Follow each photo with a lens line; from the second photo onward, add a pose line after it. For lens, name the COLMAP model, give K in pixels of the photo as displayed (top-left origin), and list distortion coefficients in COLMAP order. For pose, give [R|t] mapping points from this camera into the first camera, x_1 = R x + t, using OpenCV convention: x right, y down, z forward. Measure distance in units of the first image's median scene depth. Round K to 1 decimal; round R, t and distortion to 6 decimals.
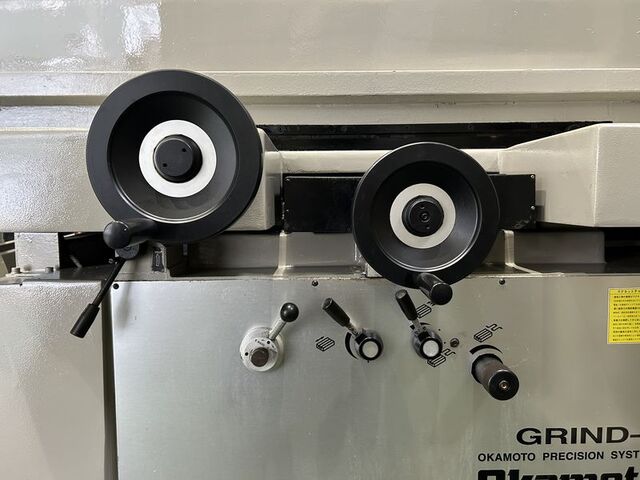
lens RADIAL K [[486.8, 0, 319.9], [0, 486.8, 238.9], [0, 0, 1]] dist [0.029574, -0.035228]
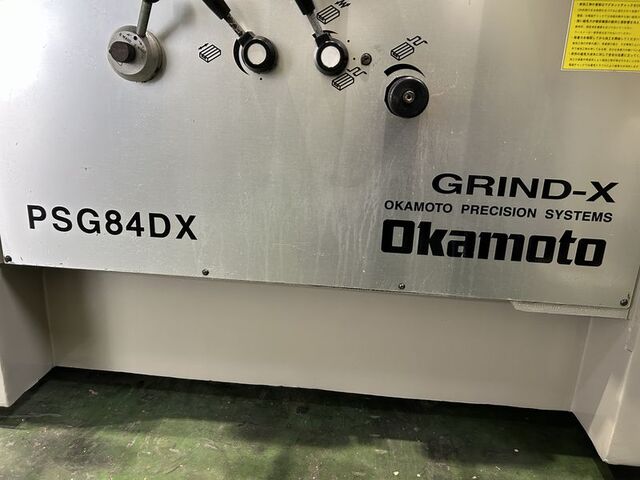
lens RADIAL K [[486.8, 0, 318.5], [0, 486.8, 240.3], [0, 0, 1]] dist [0.029574, -0.035228]
pose [[0.993336, 0.078989, -0.083927, 0.284746], [-0.059219, 0.974529, 0.216300, 0.329696], [0.098874, -0.209889, 0.972713, 0.138961]]
